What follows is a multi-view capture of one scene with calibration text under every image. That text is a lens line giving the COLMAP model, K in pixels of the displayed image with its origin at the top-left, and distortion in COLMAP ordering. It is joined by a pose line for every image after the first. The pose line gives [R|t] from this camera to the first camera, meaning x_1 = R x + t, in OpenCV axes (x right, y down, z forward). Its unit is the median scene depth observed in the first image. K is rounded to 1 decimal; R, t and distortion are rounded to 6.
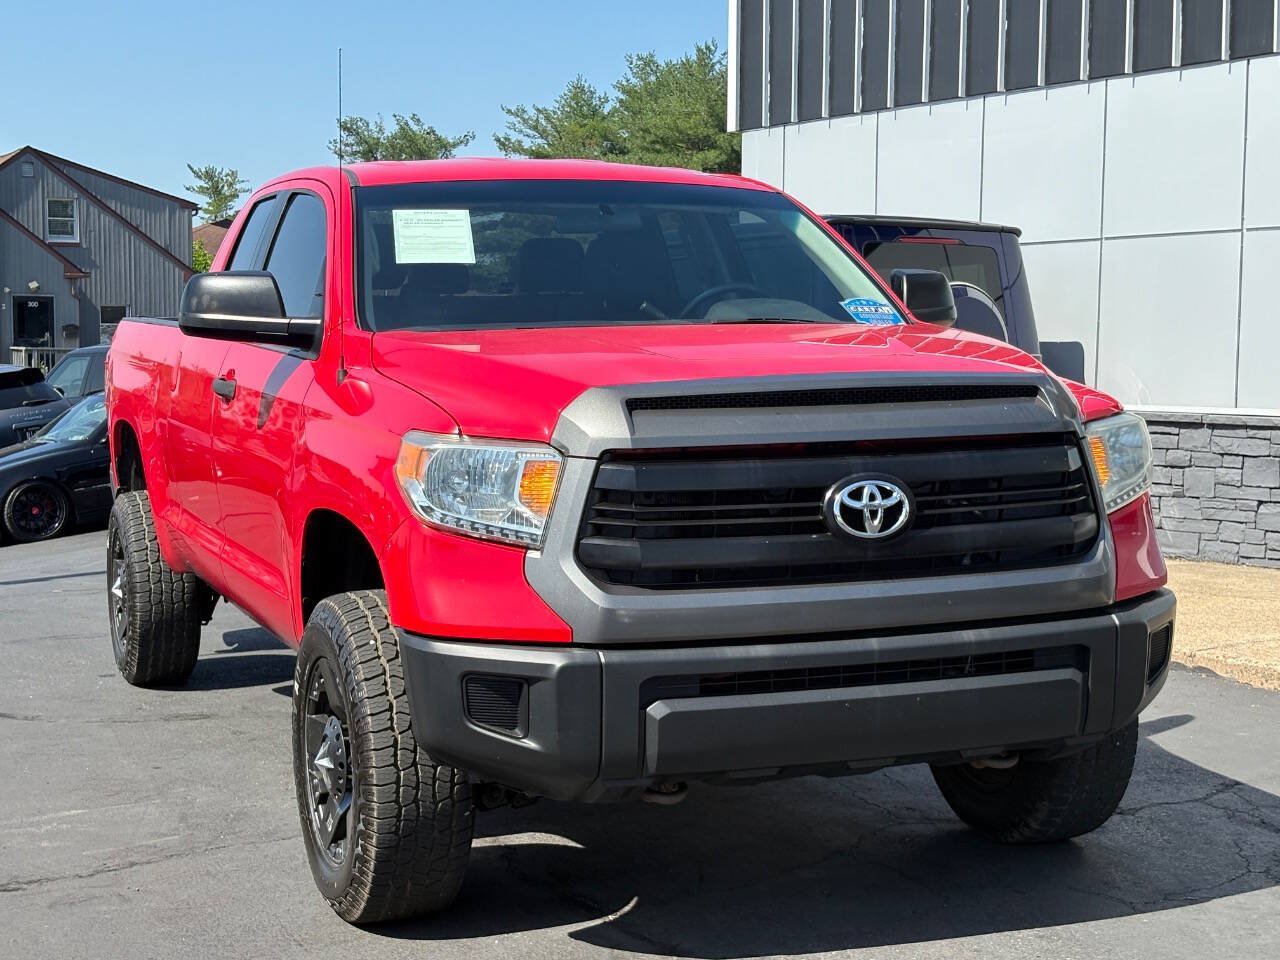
lens RADIAL K [[1884.6, 0, 634.5], [0, 1884.6, 472.9], [0, 0, 1]] dist [0.232253, -0.980955]
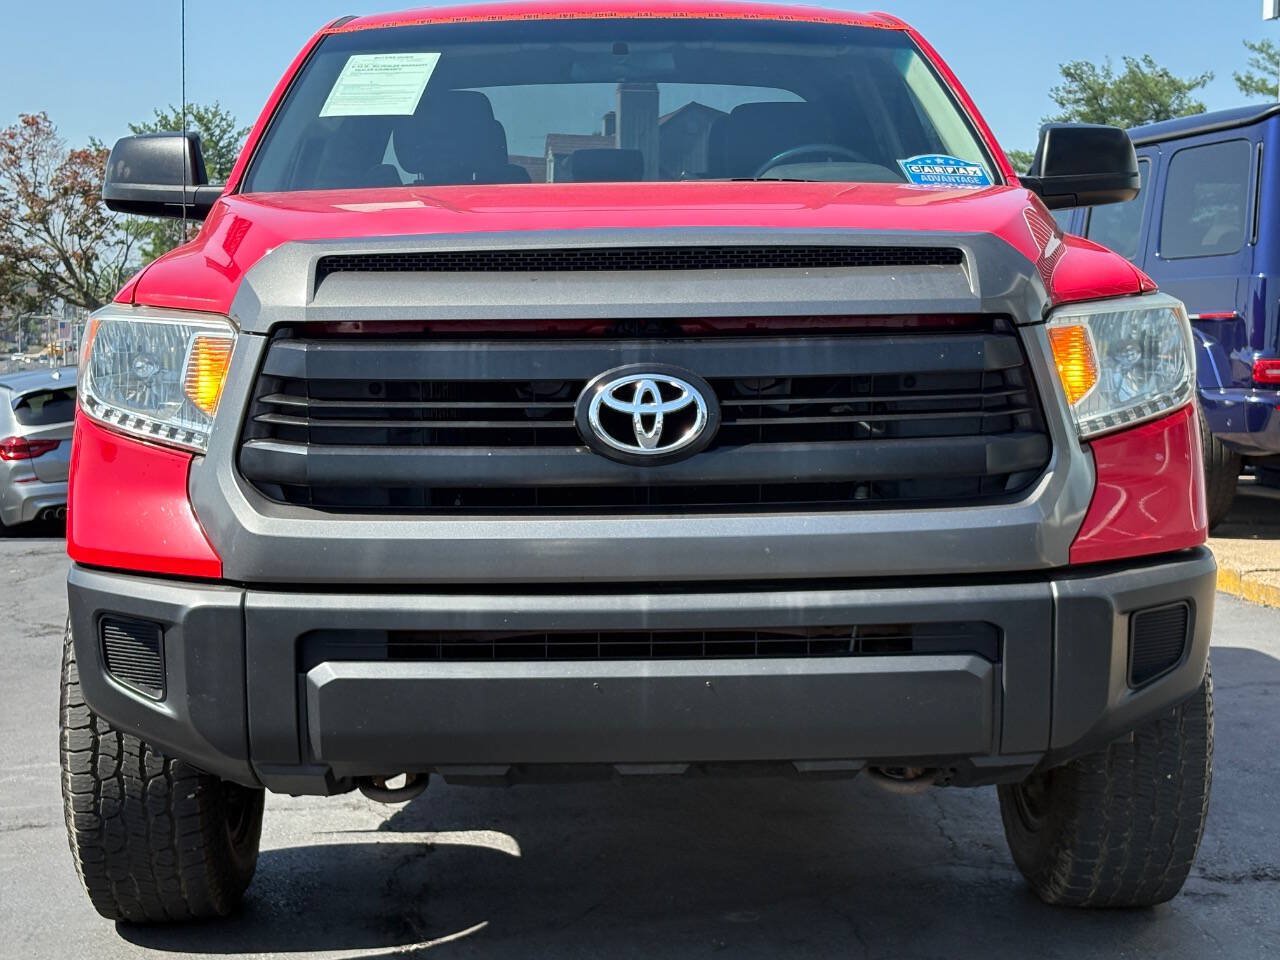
lens RADIAL K [[2033.9, 0, 640.0], [0, 2033.9, 480.0], [0, 0, 1]] dist [0.208192, -0.764832]
pose [[0.943843, 0.032076, -0.328834, 0.373387], [-0.026485, 0.999419, 0.021469, 0.027477], [0.329332, -0.011554, 0.944144, 0.273654]]
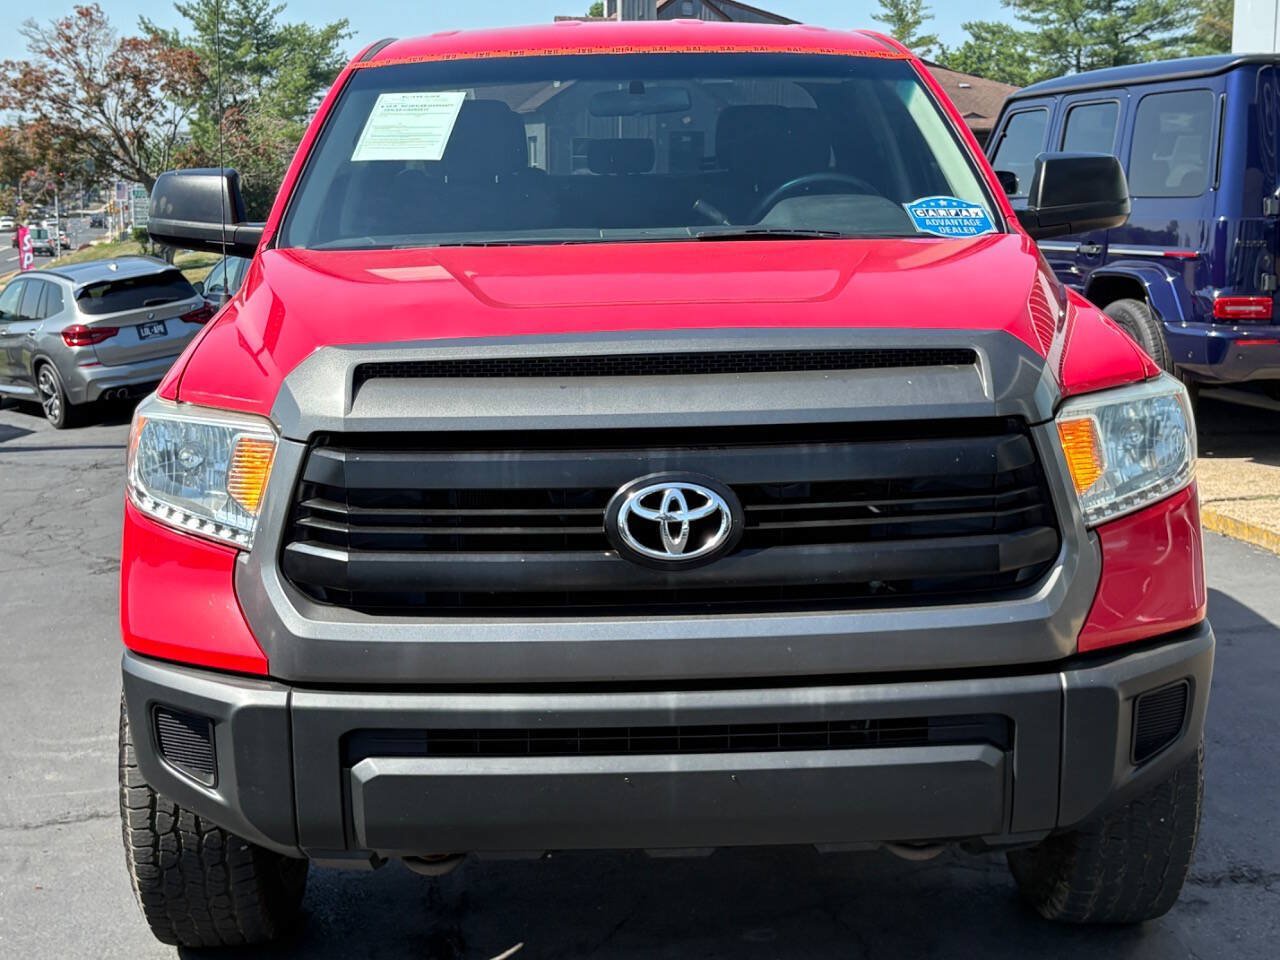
lens RADIAL K [[1815.7, 0, 640.0], [0, 1815.7, 480.0], [0, 0, 1]] dist [0.215163, -0.795454]
pose [[0.943908, 0.052002, -0.326087, 0.342048], [-0.019555, 0.994592, 0.102007, -0.068737], [0.329628, -0.089908, 0.939820, 0.326431]]
